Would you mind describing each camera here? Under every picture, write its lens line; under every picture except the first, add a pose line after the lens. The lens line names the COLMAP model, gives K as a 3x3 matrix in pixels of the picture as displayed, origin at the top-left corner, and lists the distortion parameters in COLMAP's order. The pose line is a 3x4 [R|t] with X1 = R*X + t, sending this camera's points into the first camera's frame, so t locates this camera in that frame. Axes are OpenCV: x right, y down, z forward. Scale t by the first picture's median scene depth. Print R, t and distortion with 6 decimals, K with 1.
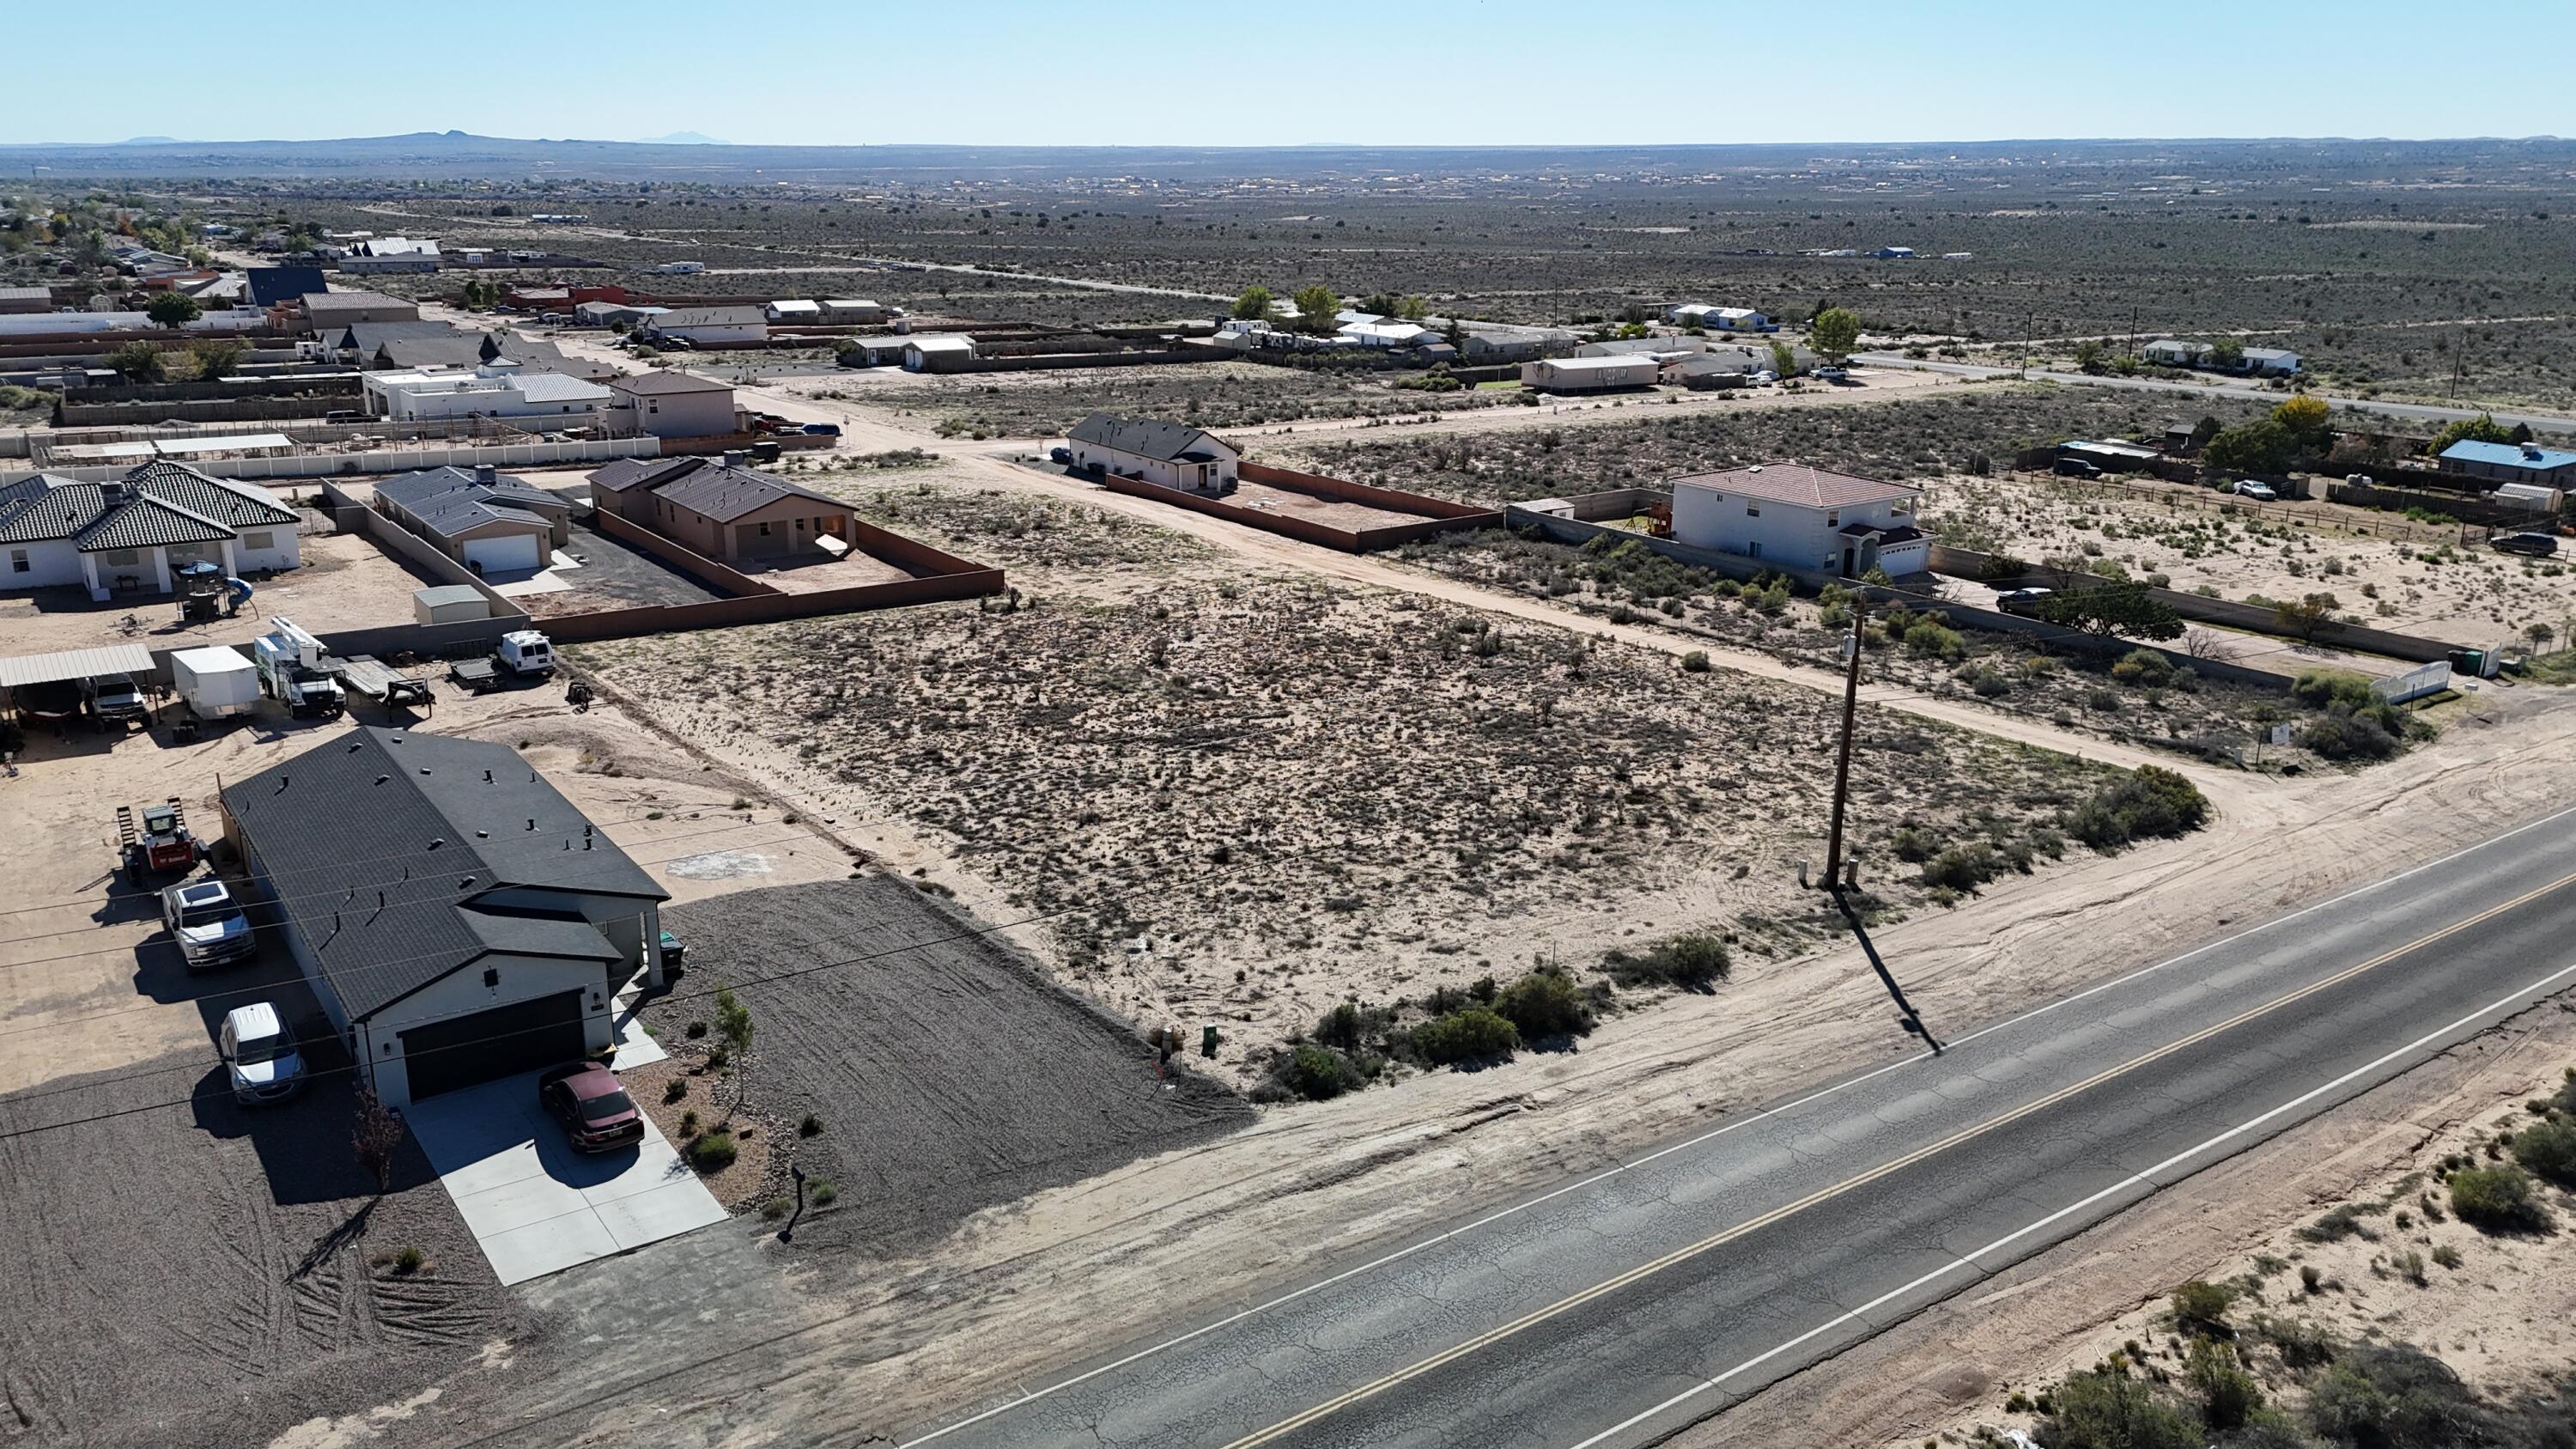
lens RADIAL K [[1888.4, 0, 1291.8], [0, 1888.4, 736.5], [0, 0, 1]] dist [0.091390, -0.092444]
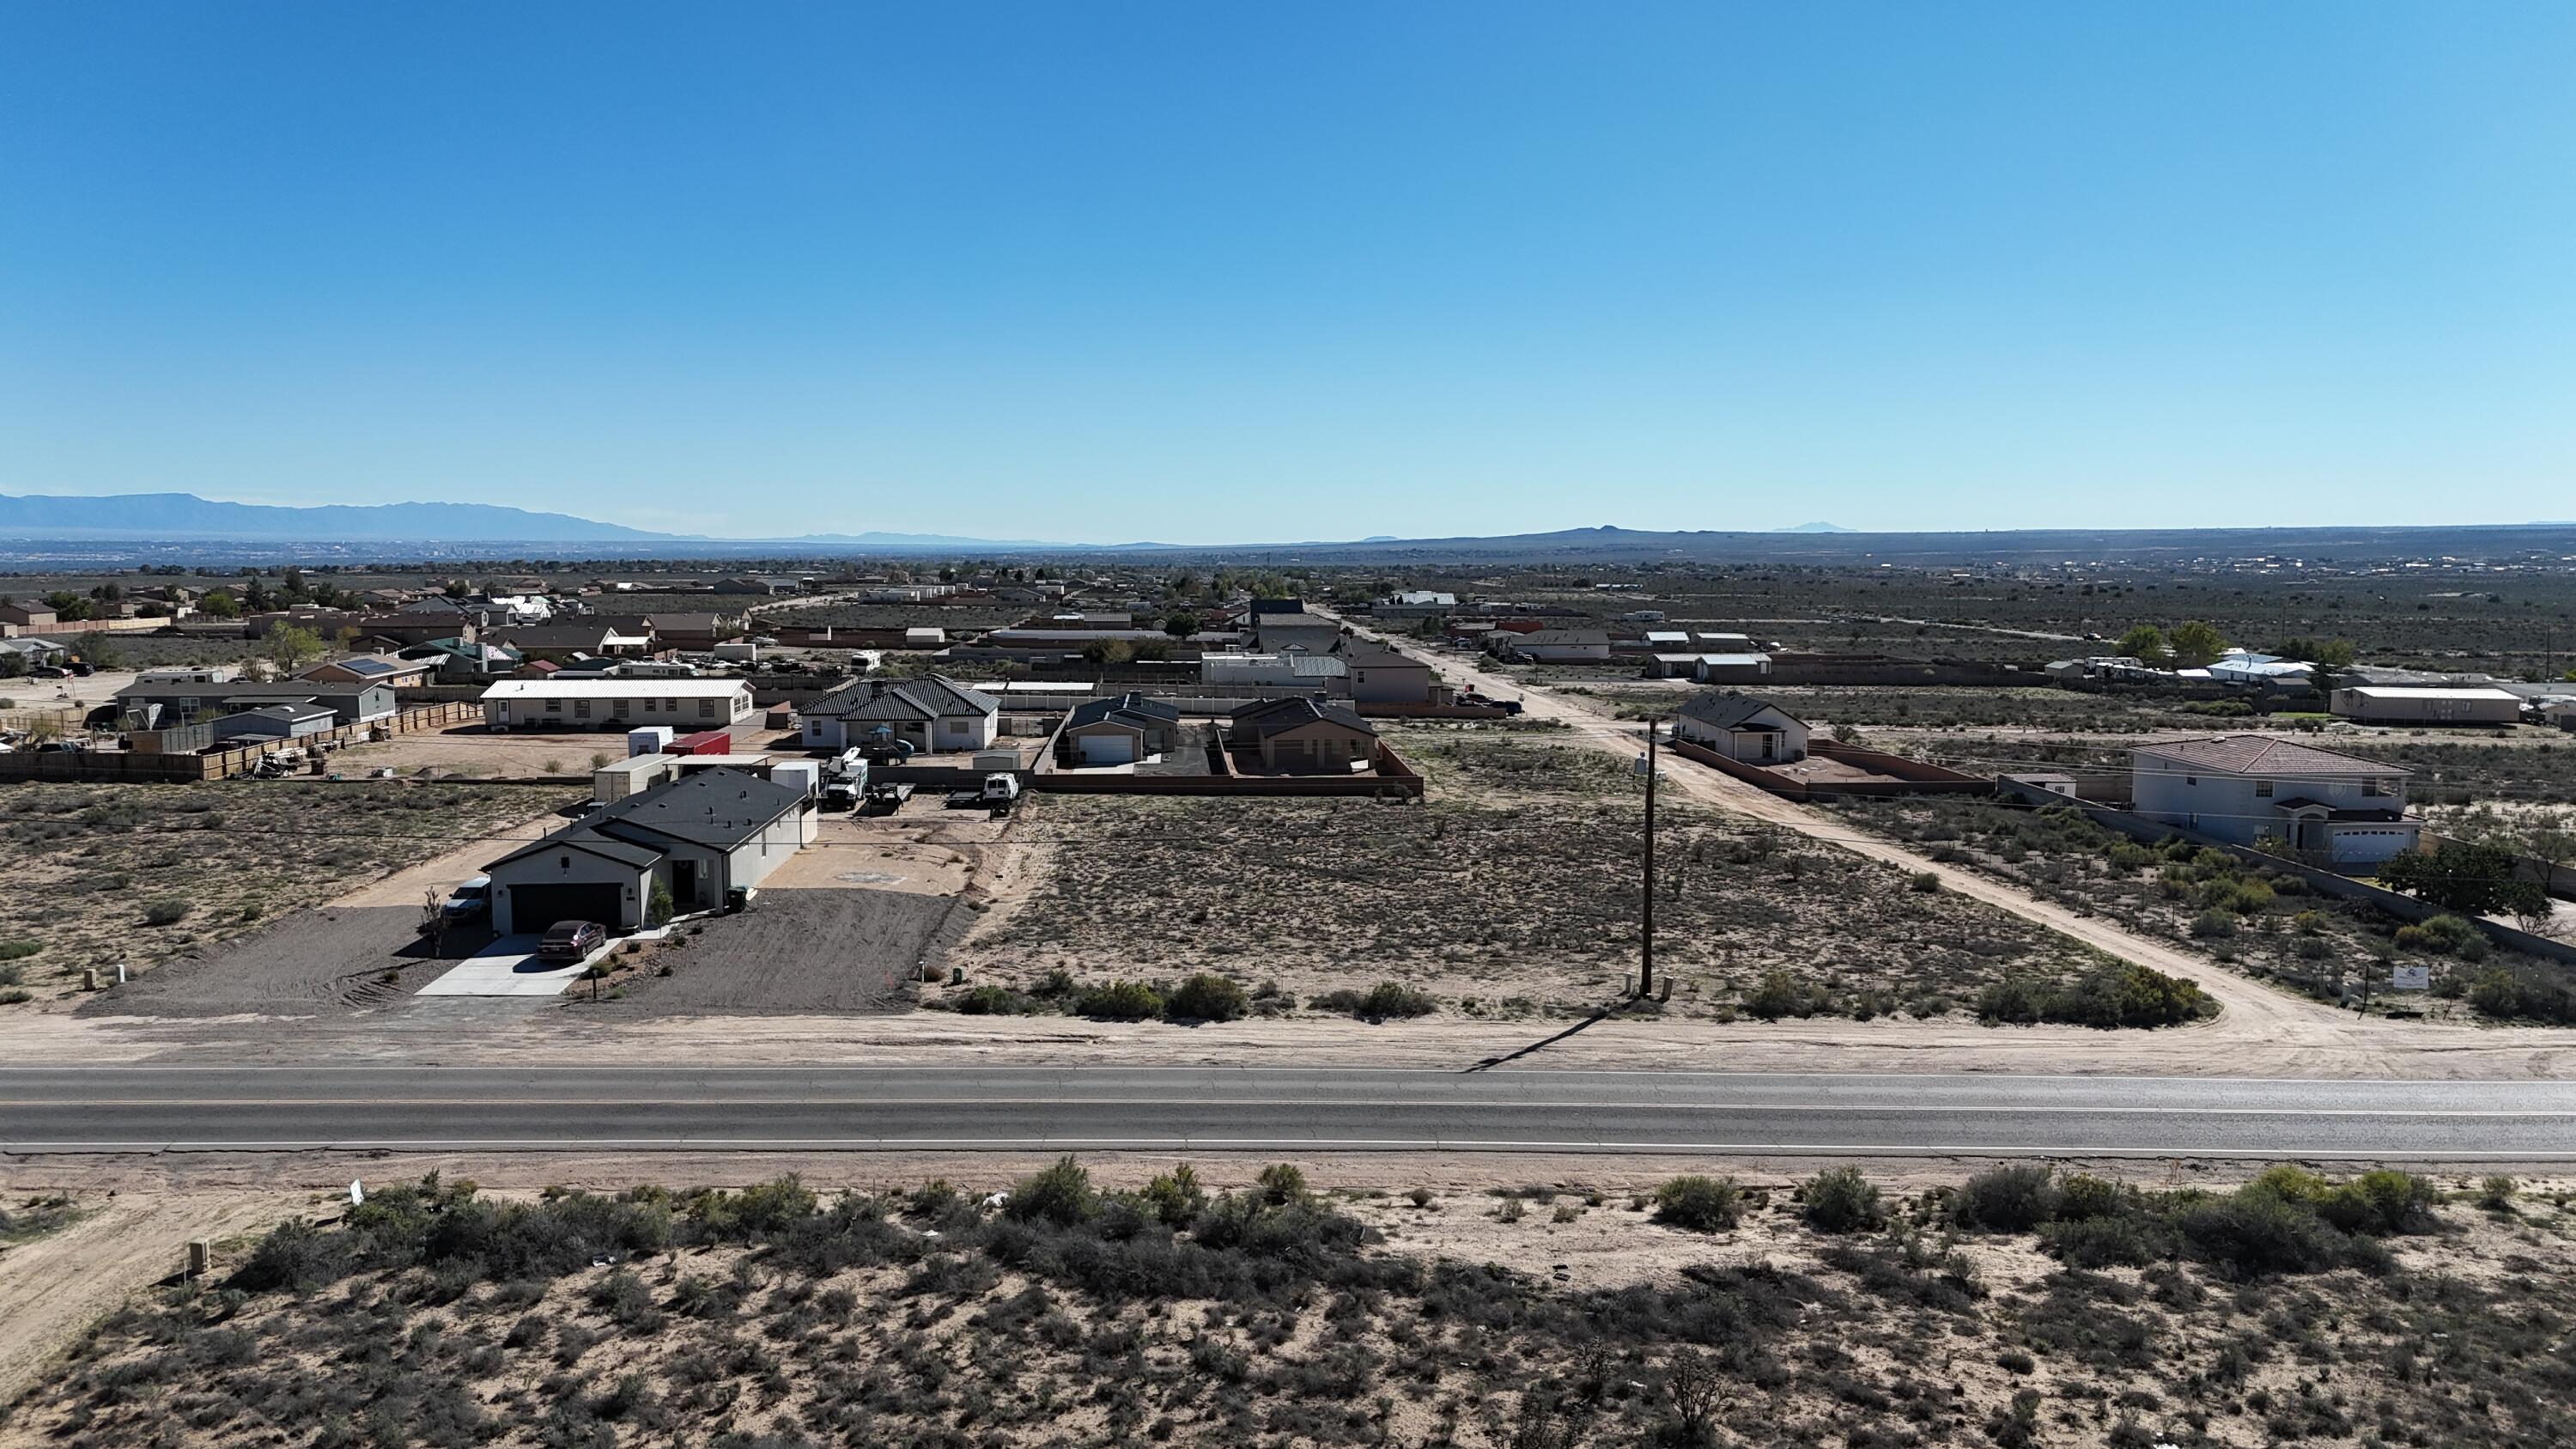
lens RADIAL K [[1893.9, 0, 1288.0], [0, 1893.9, 724.5], [0, 0, 1]] dist [0.124173, -0.184535]
pose [[0.842468, 0.045678, -0.536807, 0.366511], [-0.152302, 0.975948, -0.155979, 0.067626], [0.516771, 0.213165, 0.829162, -0.011593]]
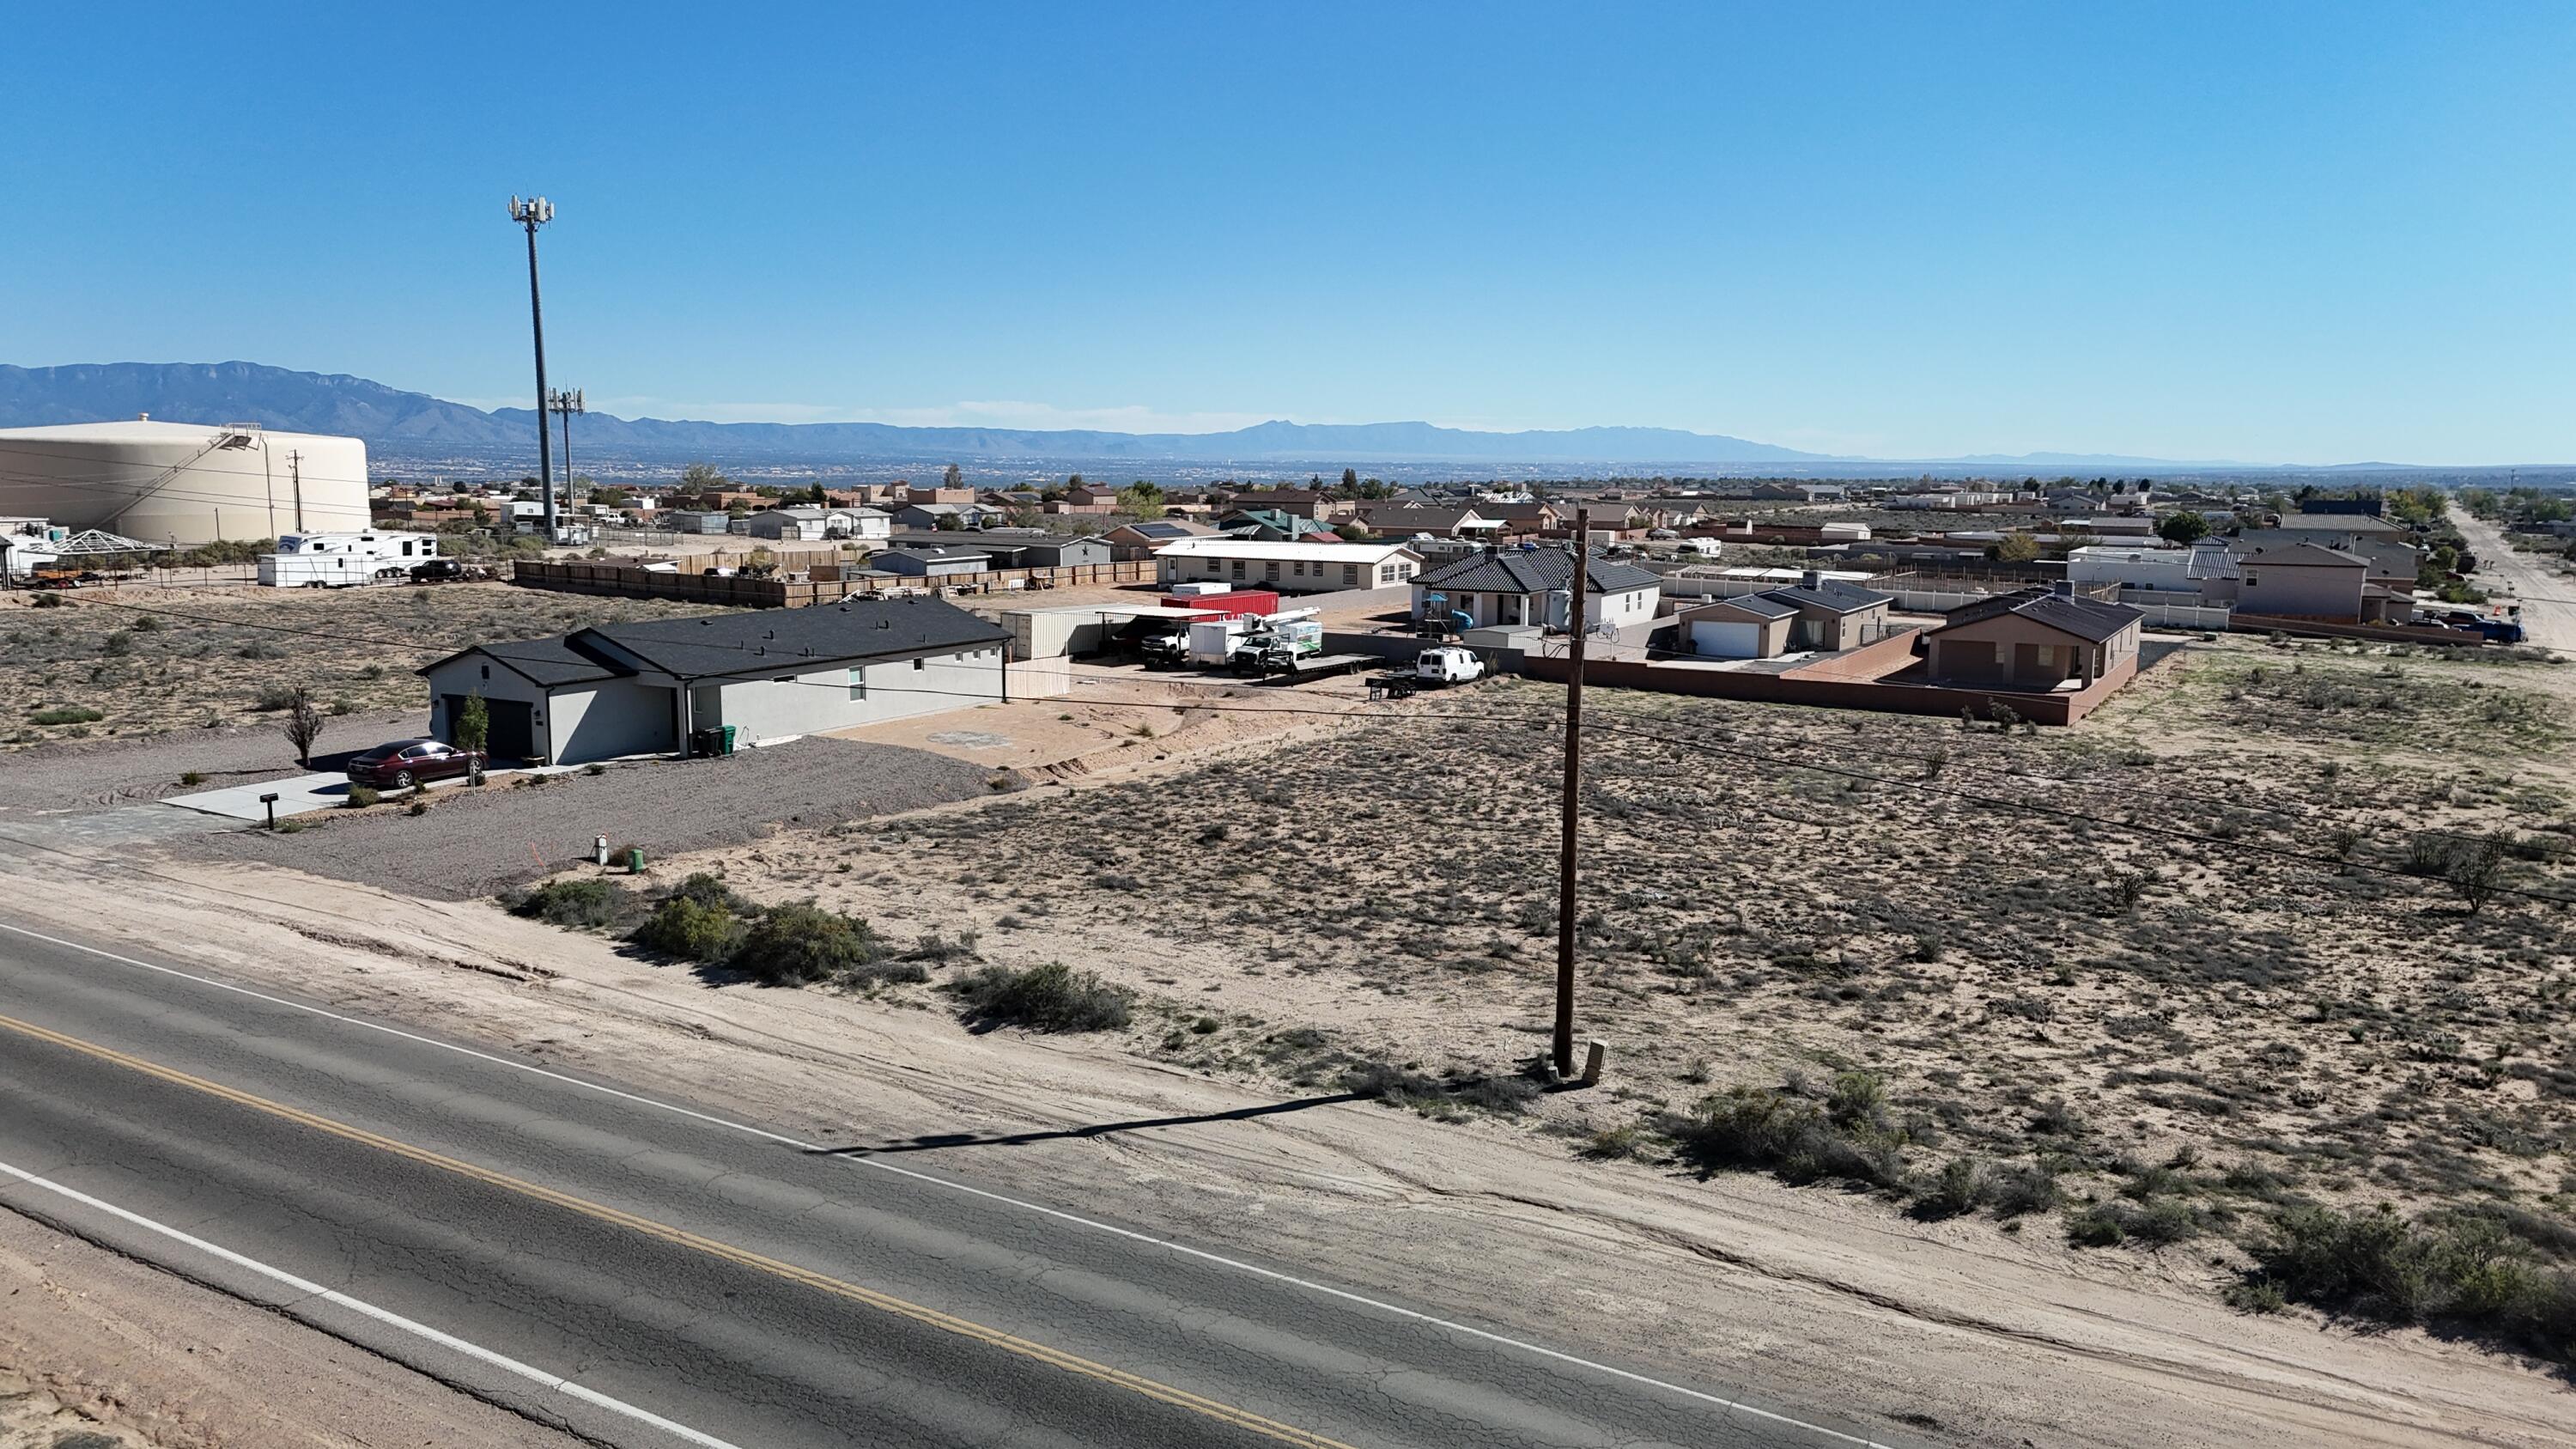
lens RADIAL K [[1888.4, 0, 1291.8], [0, 1888.4, 736.5], [0, 0, 1]] dist [0.091390, -0.092444]
pose [[0.401619, 0.129459, -0.906610, 0.388545], [-0.272137, 0.962111, 0.016830, -0.001081], [0.874439, 0.239963, 0.421633, 0.371508]]
